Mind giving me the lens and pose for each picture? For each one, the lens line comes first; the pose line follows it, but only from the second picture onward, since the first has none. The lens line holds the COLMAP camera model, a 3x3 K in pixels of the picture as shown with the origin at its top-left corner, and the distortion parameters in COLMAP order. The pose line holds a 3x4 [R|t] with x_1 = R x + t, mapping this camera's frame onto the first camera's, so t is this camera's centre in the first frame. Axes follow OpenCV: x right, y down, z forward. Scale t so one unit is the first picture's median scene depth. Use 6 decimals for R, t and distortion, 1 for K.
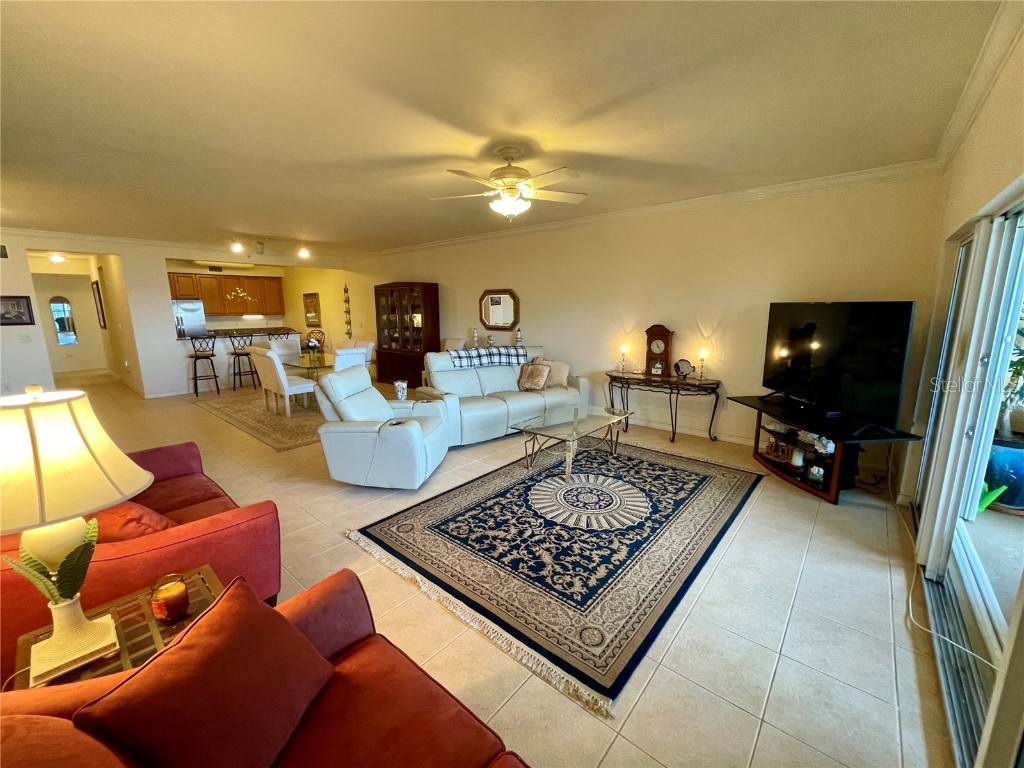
lens RADIAL K [[412.6, 0, 512.0], [0, 412.6, 383.3], [0, 0, 1]] dist [-0.002595, 0.000358]
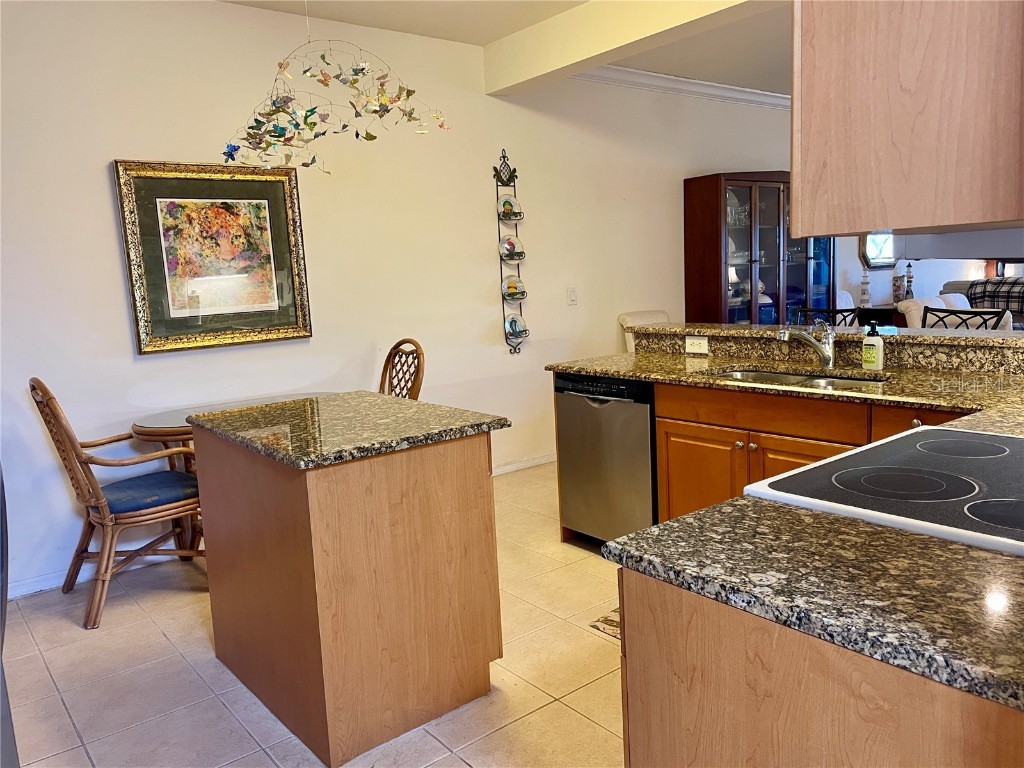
lens RADIAL K [[776.1, 0, 501.0], [0, 776.1, 388.9], [0, 0, 1]] dist [0.076178, -0.066930]
pose [[0.191684, -0.144528, 0.970757, -1.905196], [0.228489, 0.968492, 0.099073, -0.292823], [-0.954489, 0.202817, 0.218667, 1.904878]]
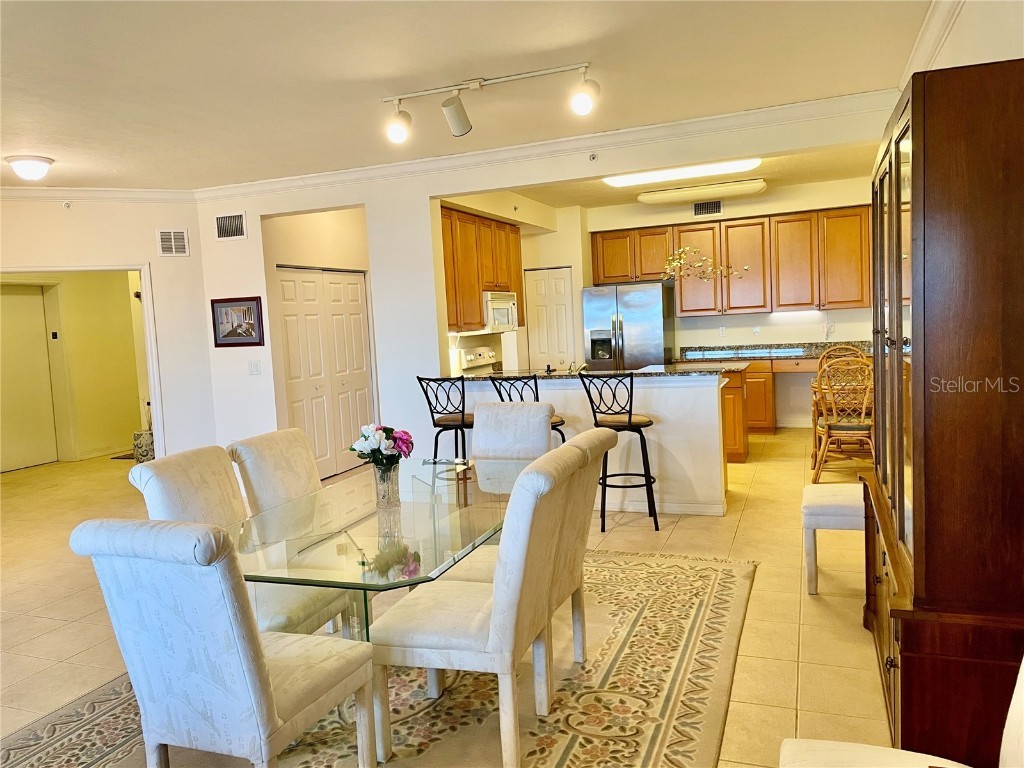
lens RADIAL K [[776.1, 0, 503.0], [0, 776.1, 386.7], [0, 0, 1]] dist [0.076178, -0.066930]
pose [[0.327805, 0.072157, -0.941986, -0.015608], [-0.122042, 0.991959, 0.033516, -0.211674], [0.936829, 0.103975, 0.333976, 1.242793]]
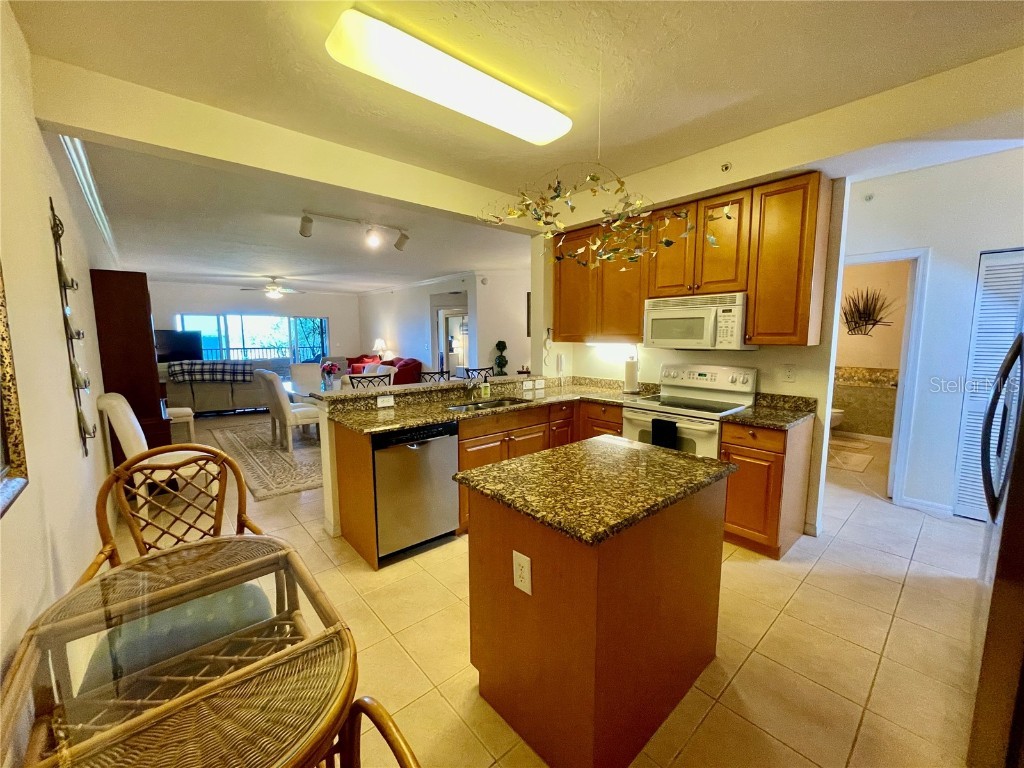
lens RADIAL K [[412.6, 0, 514.3], [0, 412.6, 385.2], [0, 0, 1]] dist [-0.002595, 0.000358]
pose [[-0.990593, -0.003318, 0.136802, -1.375135], [0.038316, 0.952992, 0.300563, -0.426822], [-0.131368, 0.302977, -0.943900, 2.469068]]
